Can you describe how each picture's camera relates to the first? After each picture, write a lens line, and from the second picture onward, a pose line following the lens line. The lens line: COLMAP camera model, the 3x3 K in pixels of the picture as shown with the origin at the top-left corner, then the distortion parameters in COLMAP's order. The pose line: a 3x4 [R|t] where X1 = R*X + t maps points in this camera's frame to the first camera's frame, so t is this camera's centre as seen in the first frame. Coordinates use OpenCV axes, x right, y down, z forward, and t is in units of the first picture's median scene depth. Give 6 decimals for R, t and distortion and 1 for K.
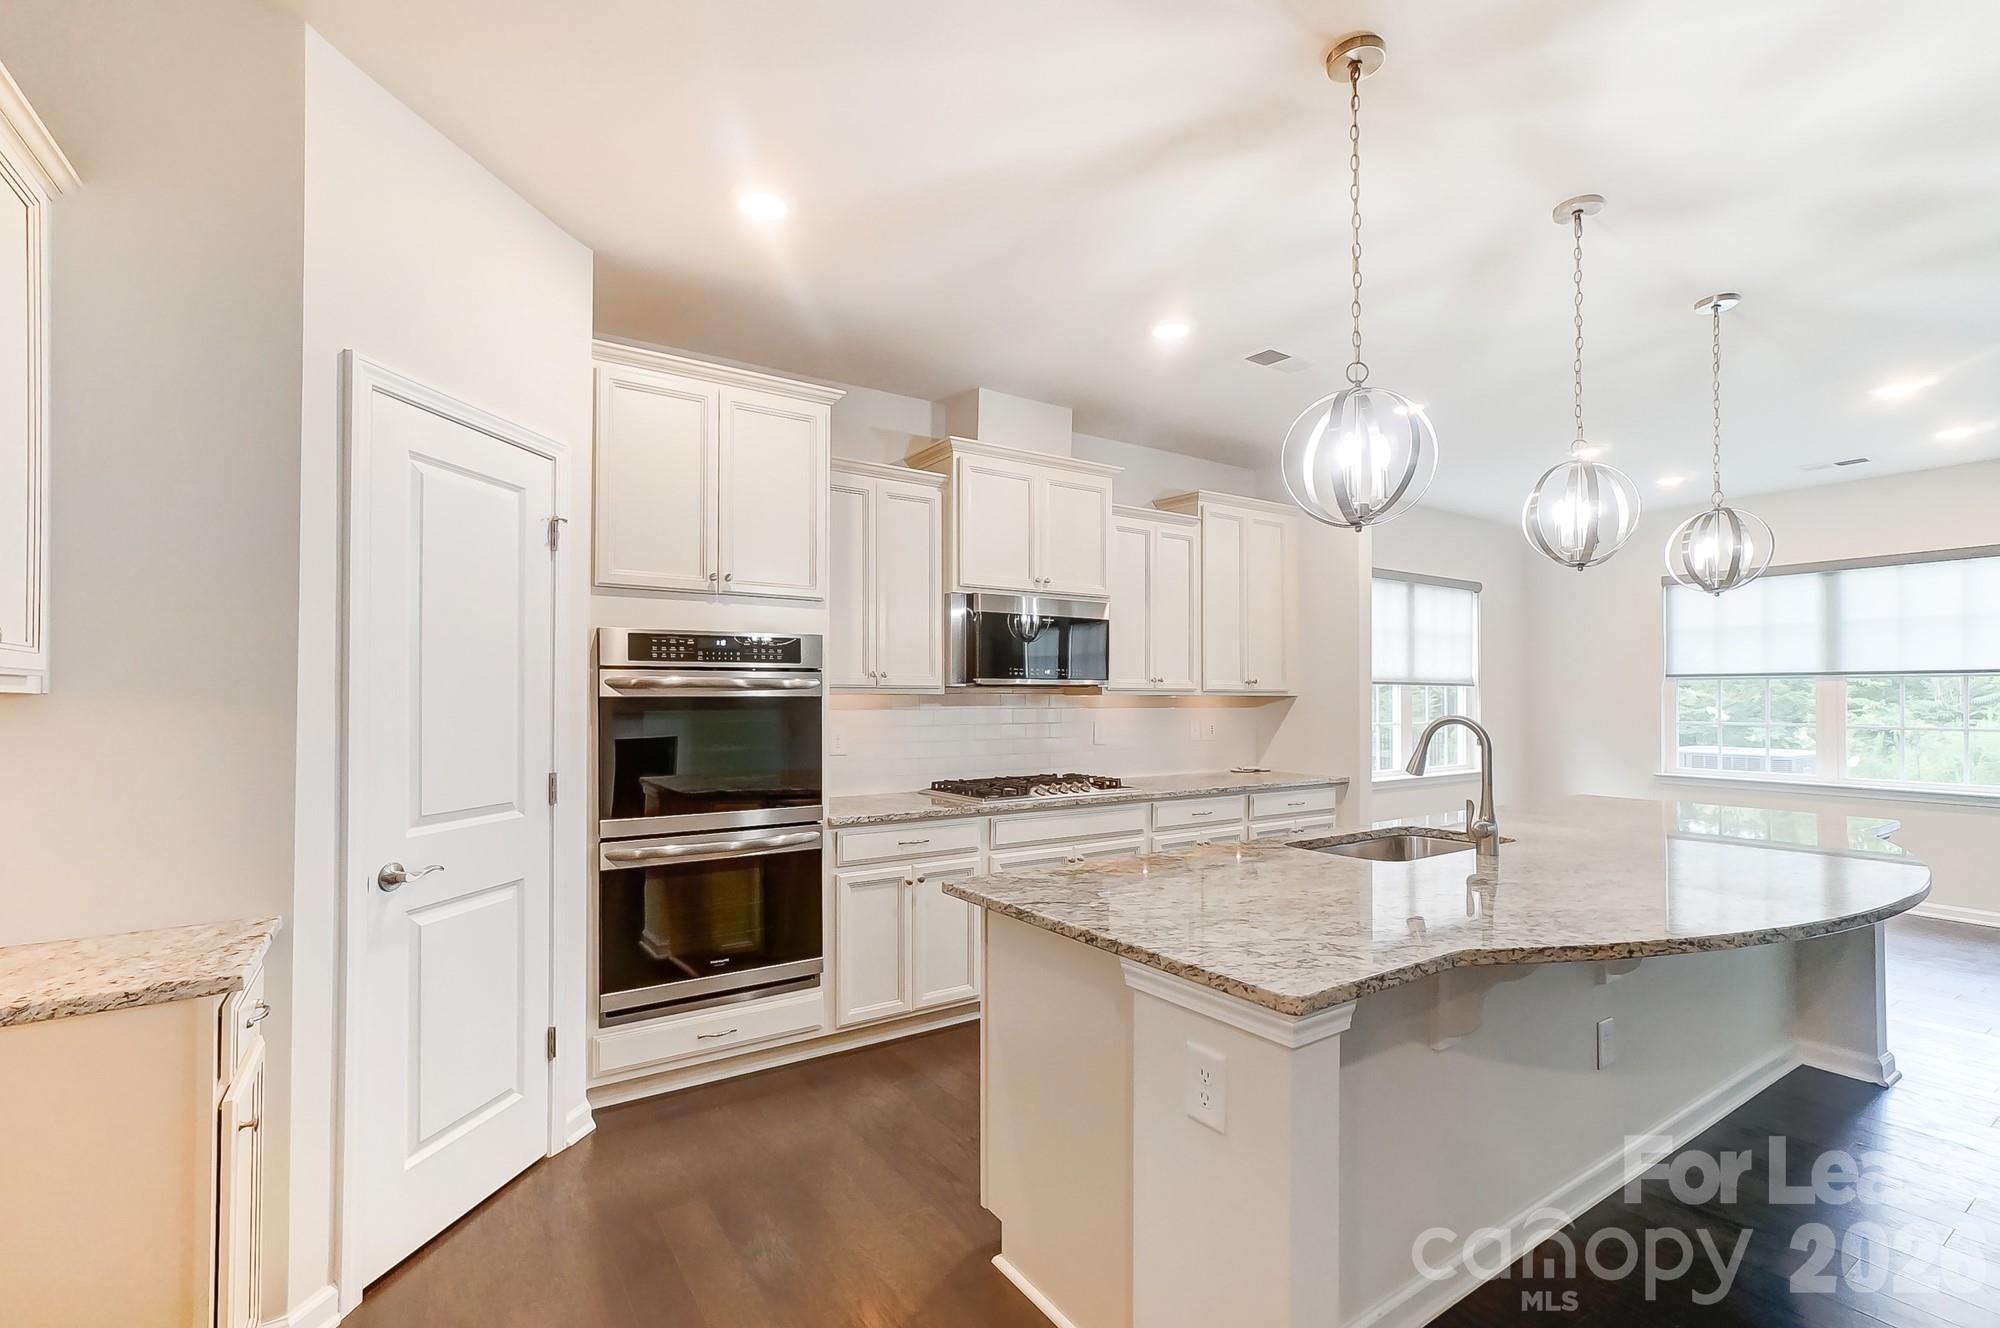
lens RADIAL K [[886.5, 0, 925.6], [0, 886.5, 691.1], [0, 0, 1]] dist [-0.028195, 0.006152]
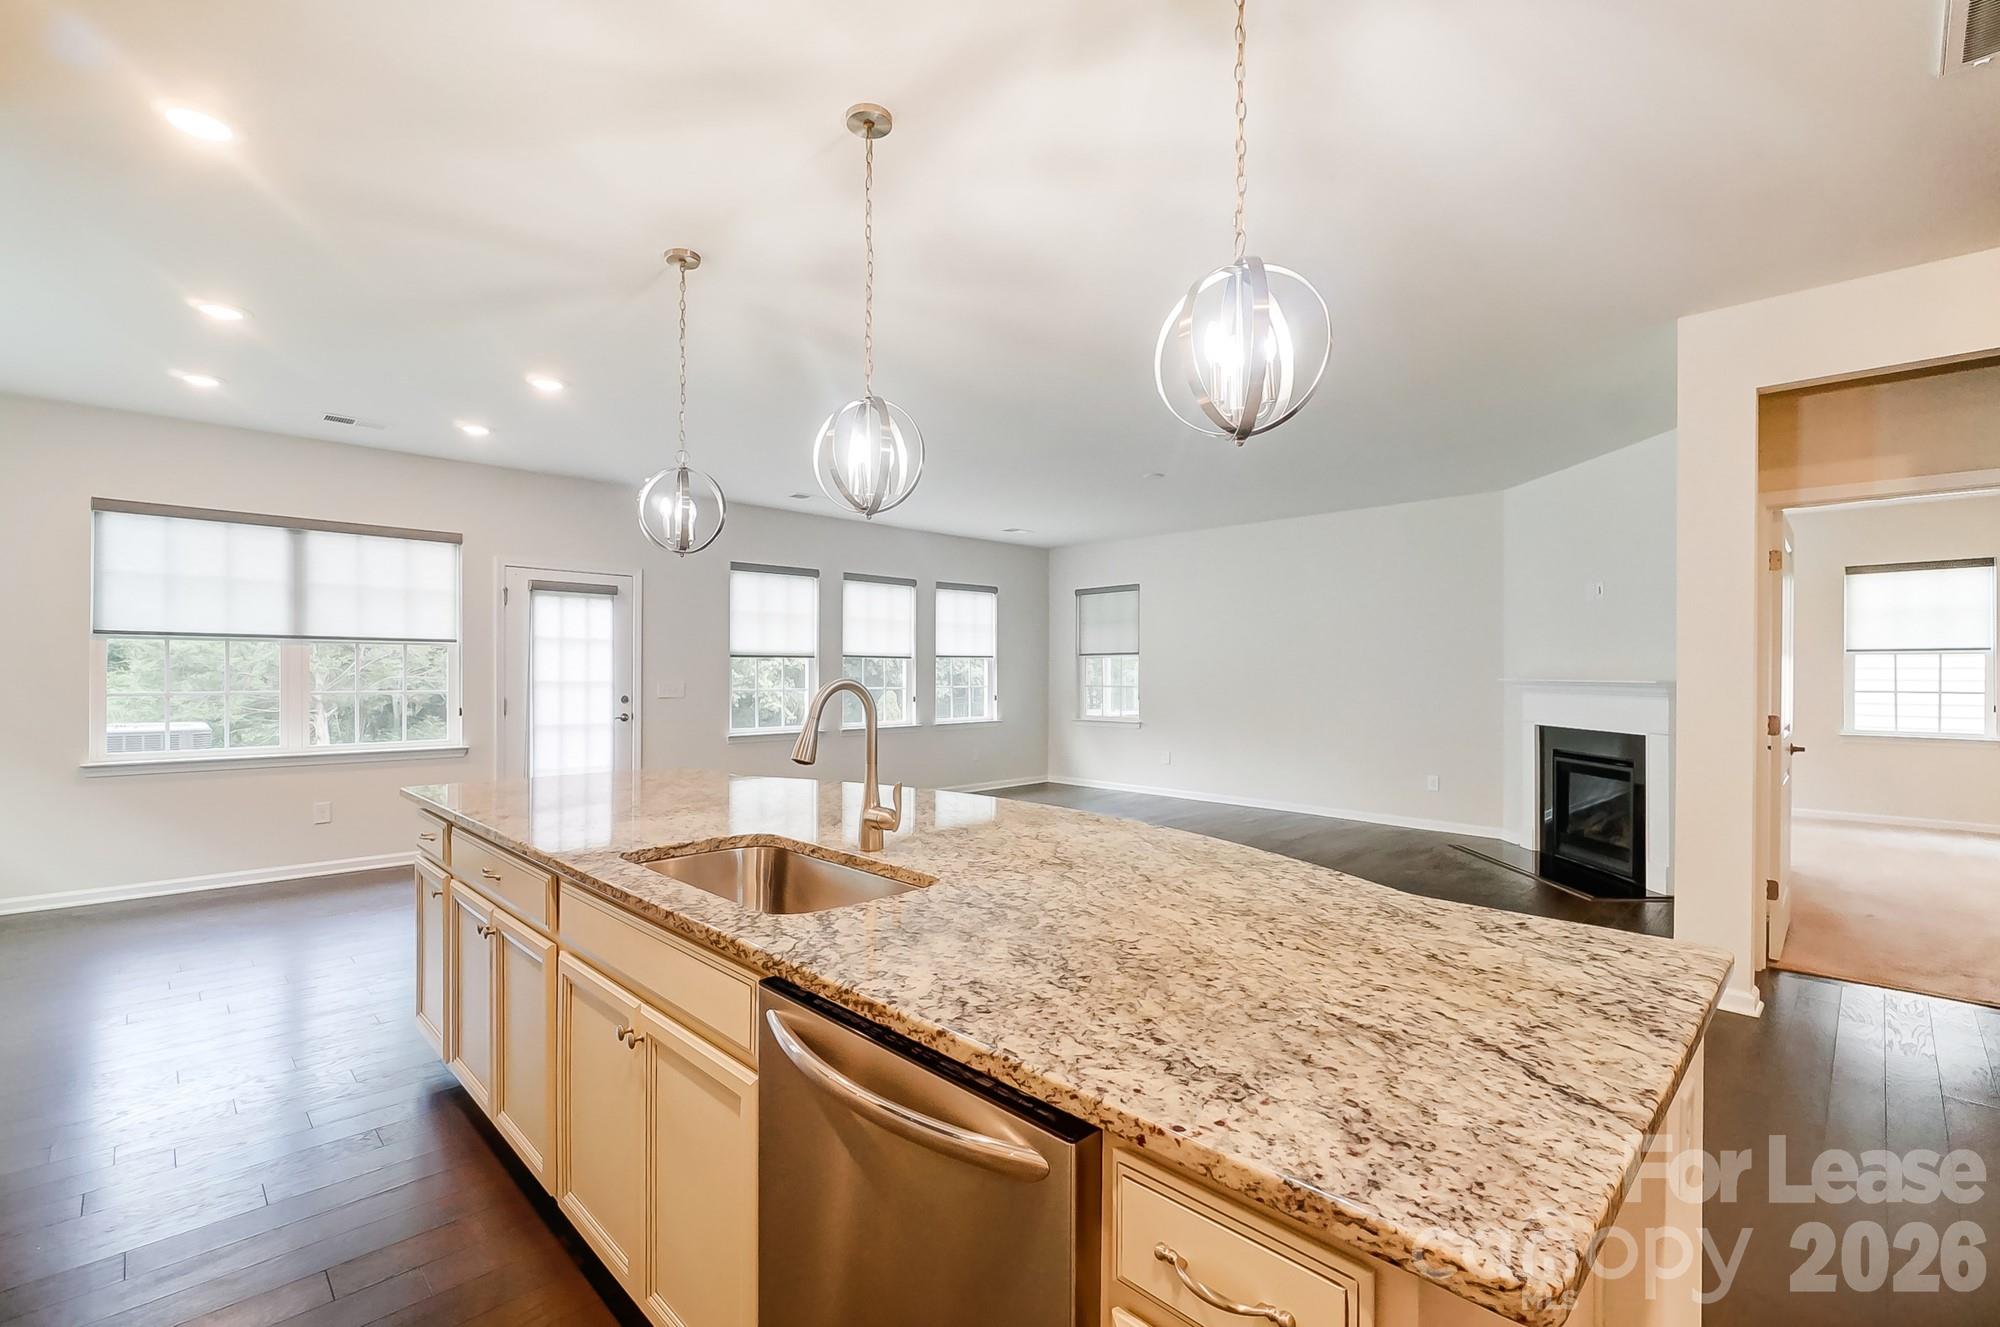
lens RADIAL K [[886.5, 0, 1030.1], [0, 886.5, 667.4], [0, 0, 1]] dist [-0.028195, 0.006152]
pose [[-0.256650, 0.005698, 0.966488, -0.229148], [-0.010769, 0.999904, -0.008754, 0.036129], [-0.966444, -0.012655, -0.256564, 1.437001]]
